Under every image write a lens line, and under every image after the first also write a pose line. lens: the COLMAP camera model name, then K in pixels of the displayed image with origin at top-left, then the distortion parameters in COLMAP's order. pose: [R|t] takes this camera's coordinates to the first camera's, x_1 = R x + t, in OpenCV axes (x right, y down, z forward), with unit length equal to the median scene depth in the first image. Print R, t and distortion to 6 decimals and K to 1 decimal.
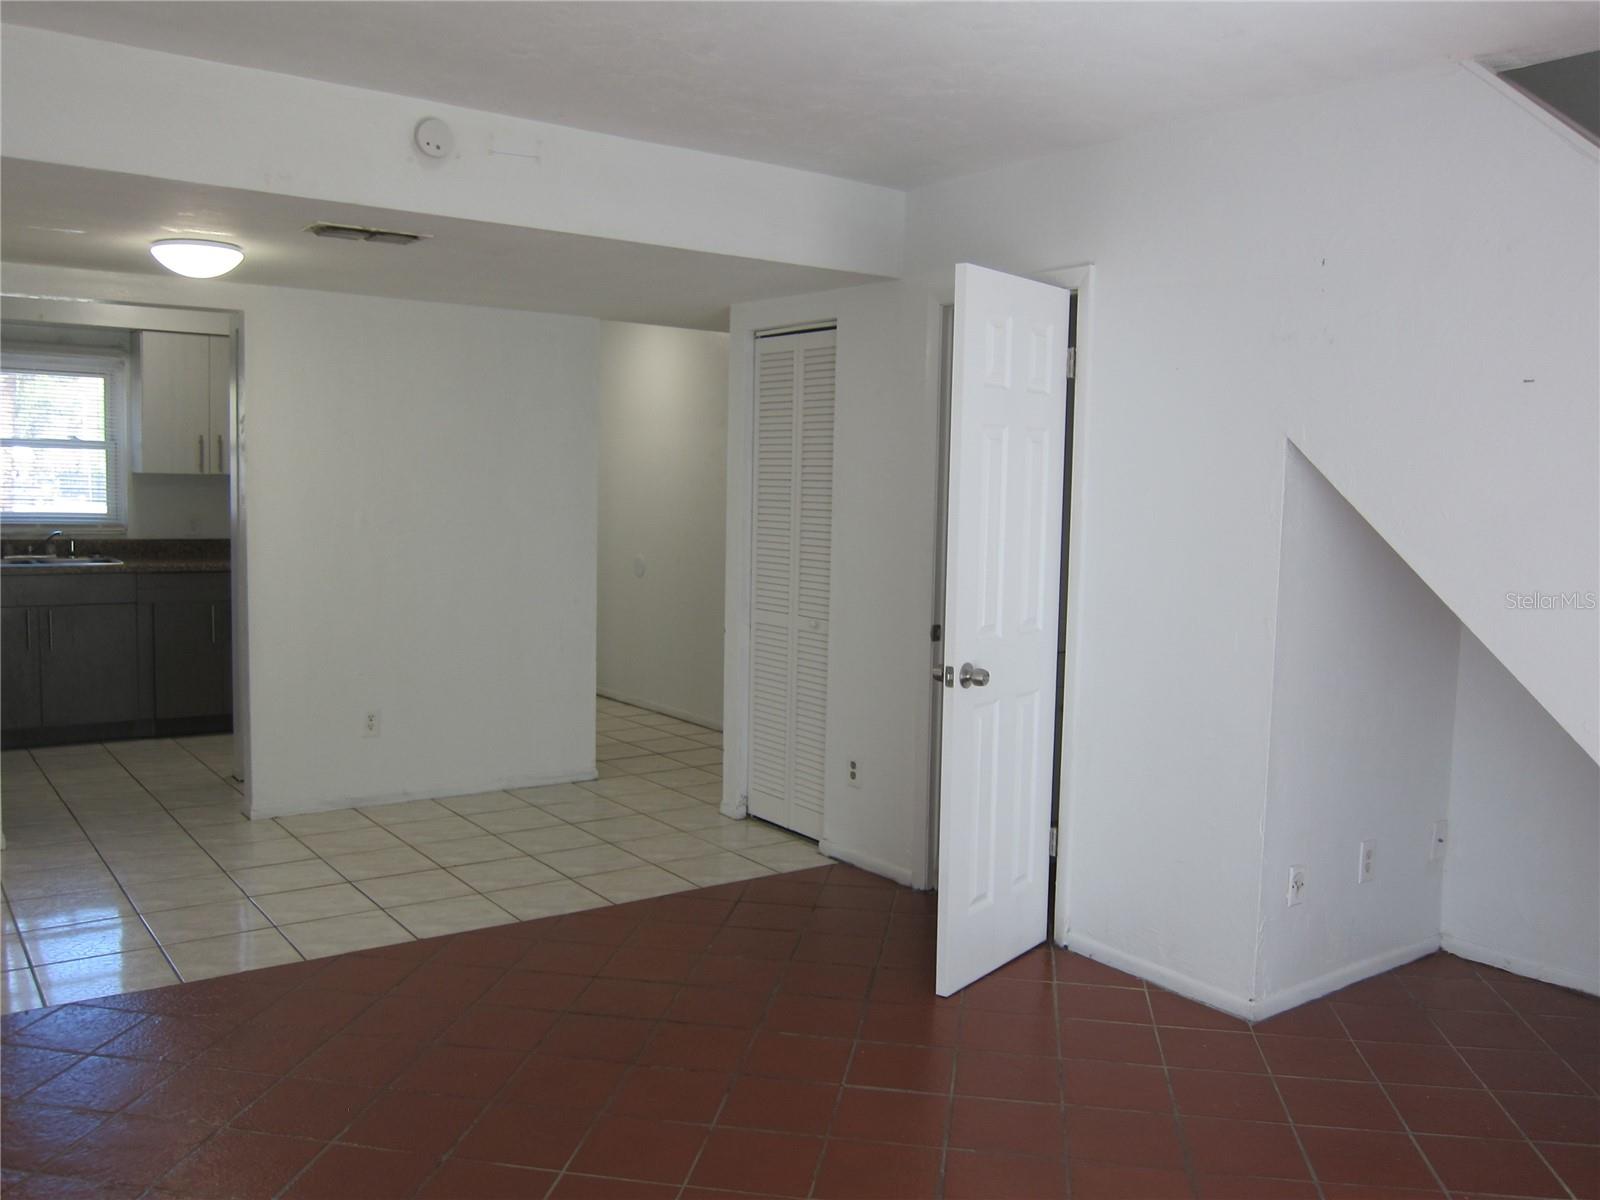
lens RADIAL K [[1299.9, 0, 796.5], [0, 1299.9, 575.0], [0, 0, 1]] dist [-0.054681, 0.002439]
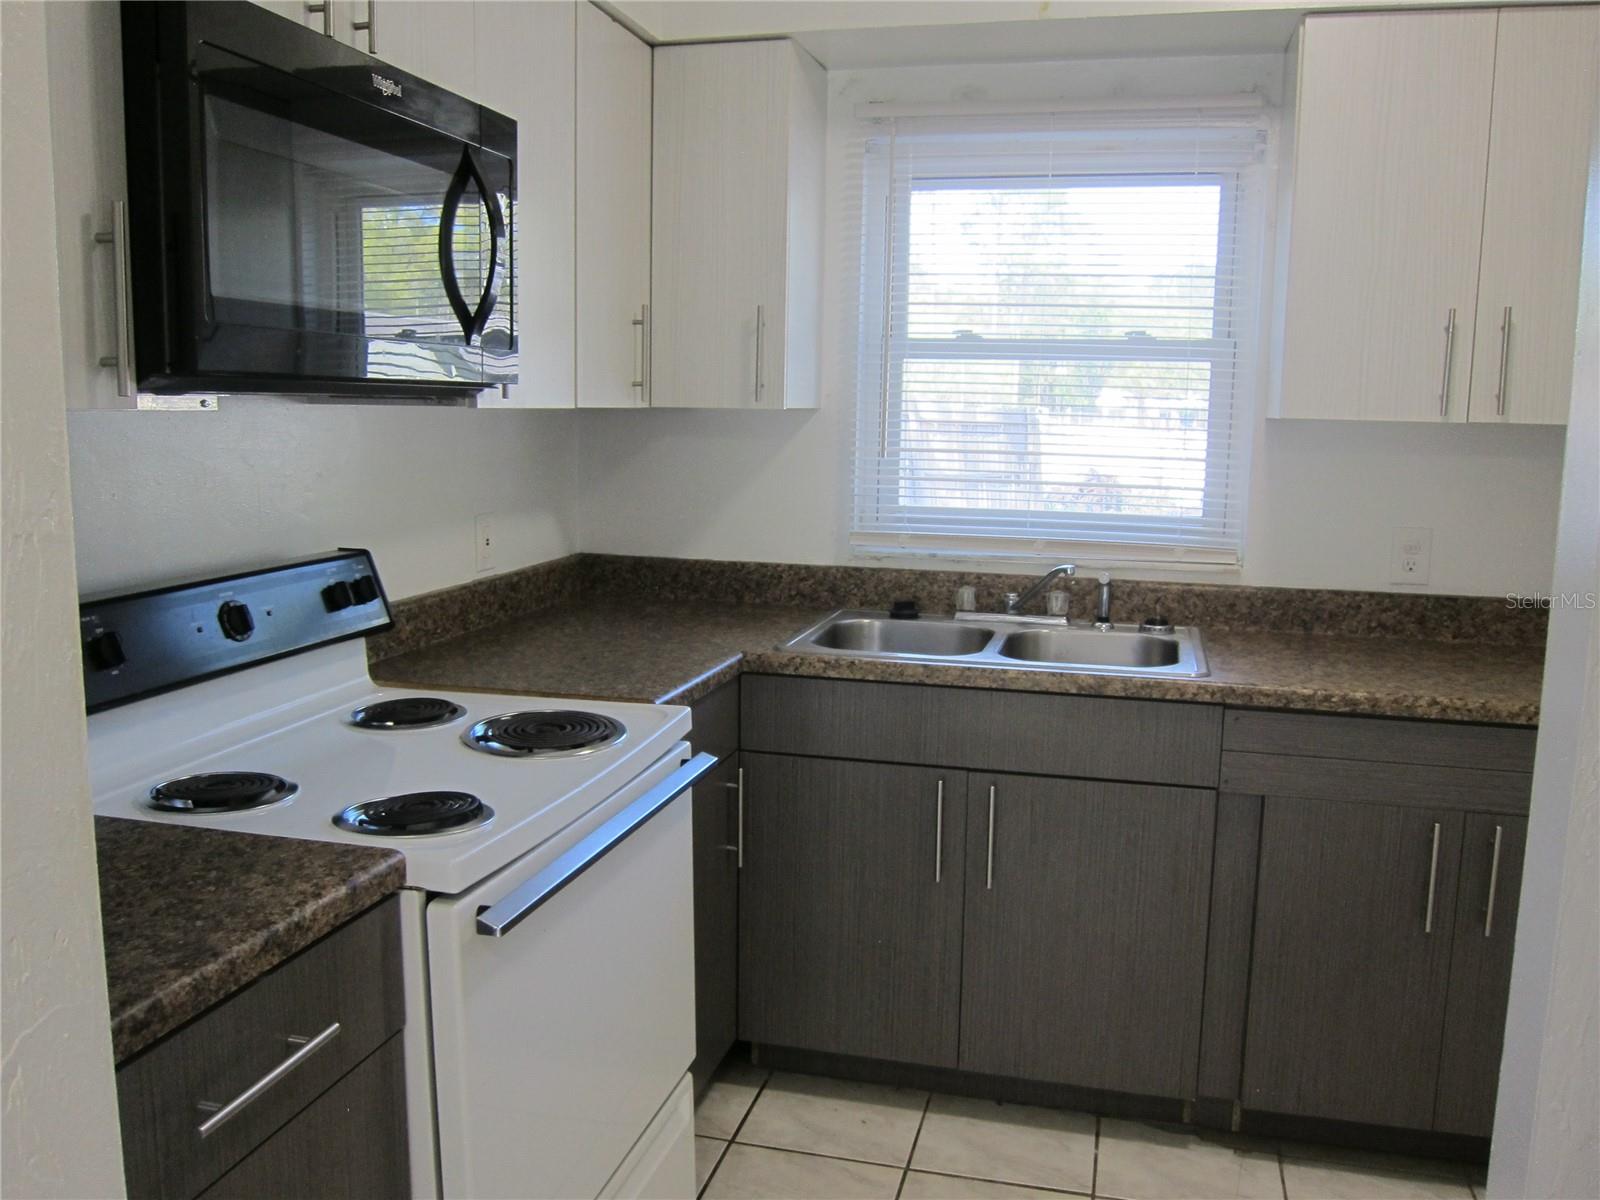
lens RADIAL K [[1336.7, 0, 800.0], [0, 1336.7, 600.0], [0, 0, 1]] dist [-0.059975, 0.008144]
pose [[0.624641, 0.100964, -0.774358, -0.299148], [-0.064184, 0.994890, 0.077943, -0.049045], [0.778270, 0.001015, 0.627929, 0.657933]]
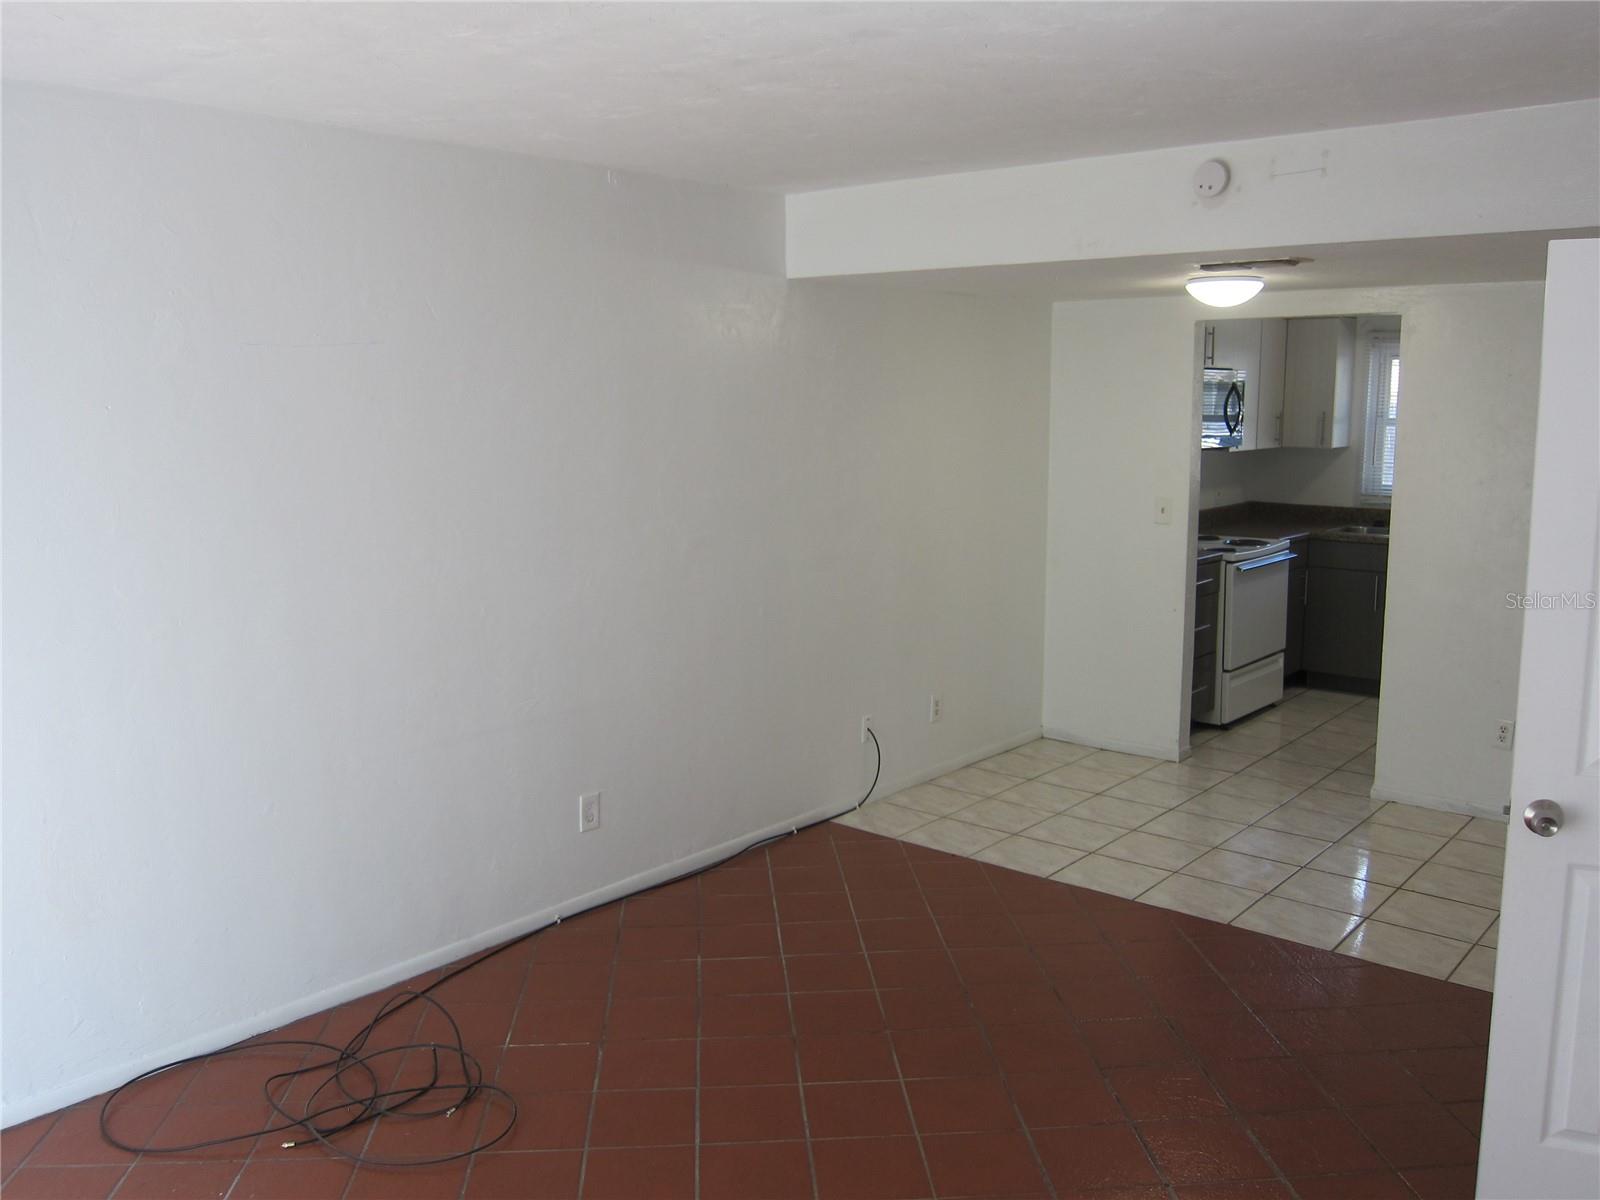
lens RADIAL K [[1336.7, 0, 800.0], [0, 1336.7, 600.0], [0, 0, 1]] dist [-0.059975, 0.008144]
pose [[0.219186, 0.134304, -0.966395, 0.382972], [-0.071000, 0.990050, 0.121488, -0.051830], [0.973096, 0.041986, 0.226540, 0.220007]]
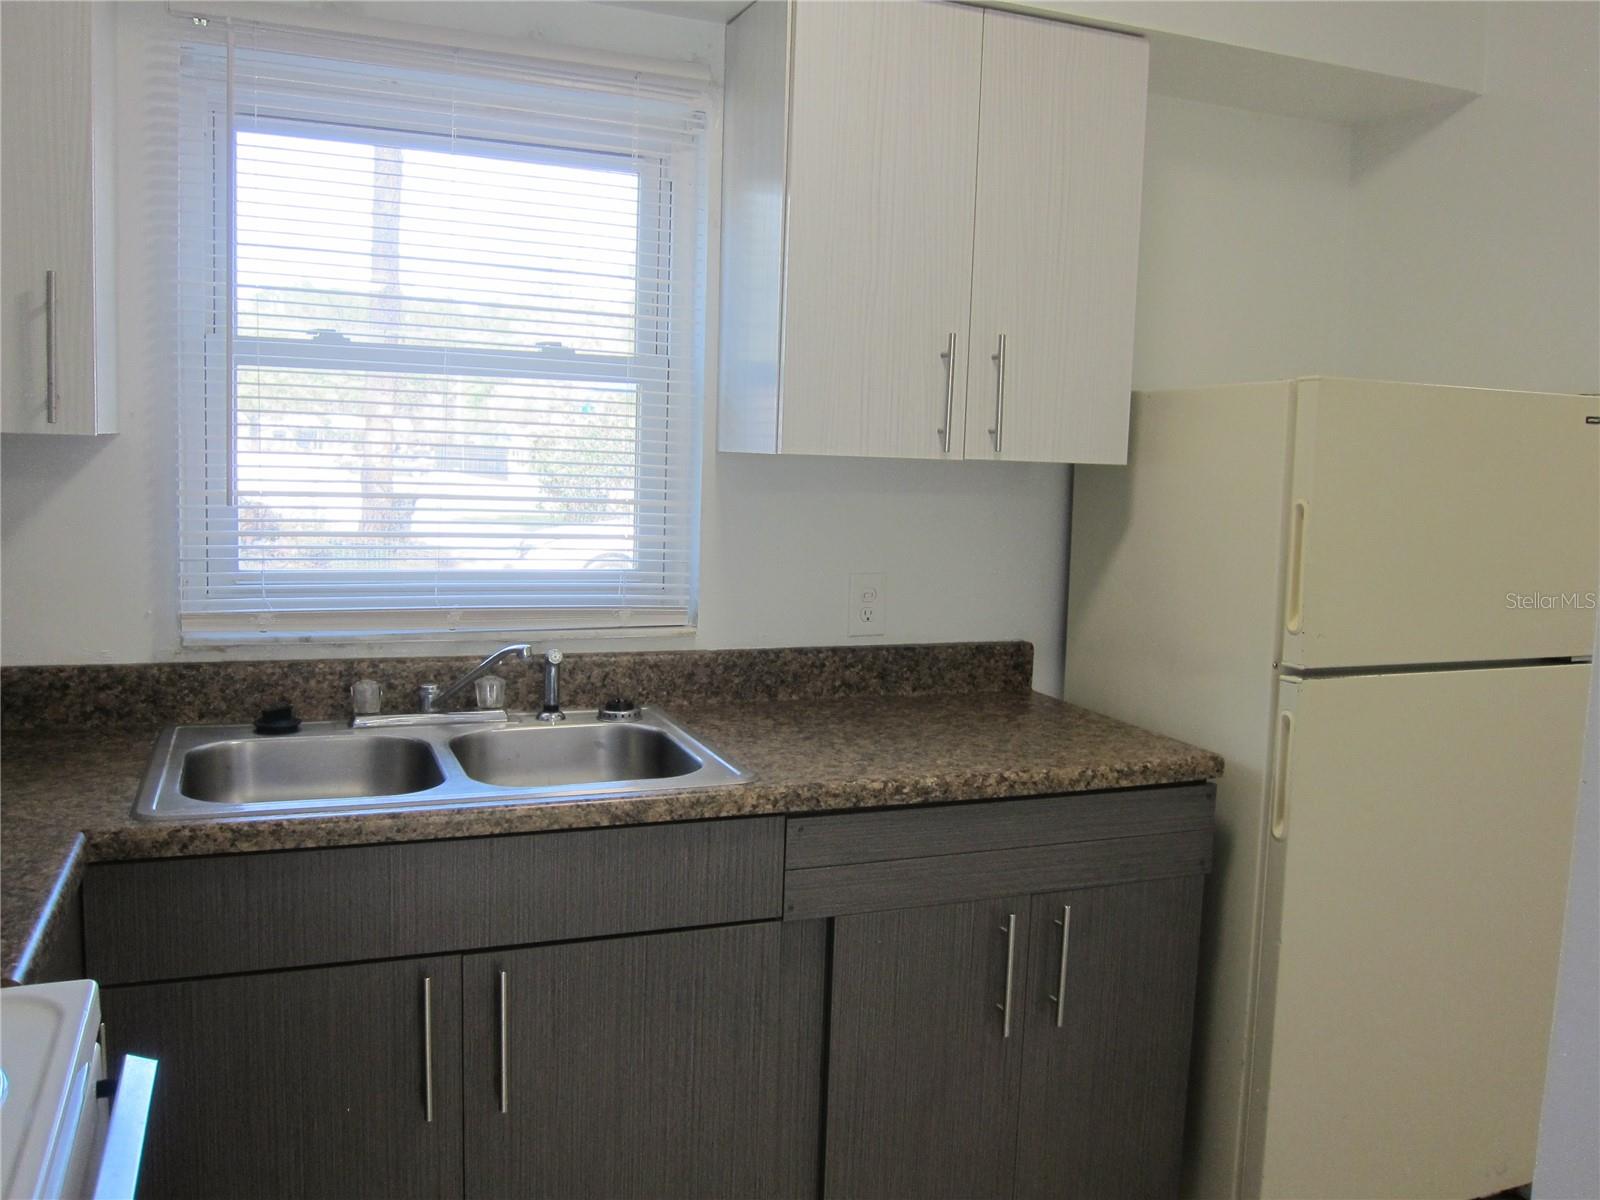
lens RADIAL K [[1336.7, 0, 800.0], [0, 1336.7, 600.0], [0, 0, 1]] dist [-0.059975, 0.008144]
pose [[0.968161, 0.039136, -0.247251, -0.425933], [-0.032716, 0.999014, 0.030021, -0.054827], [0.248182, -0.020976, 0.968486, 0.694253]]
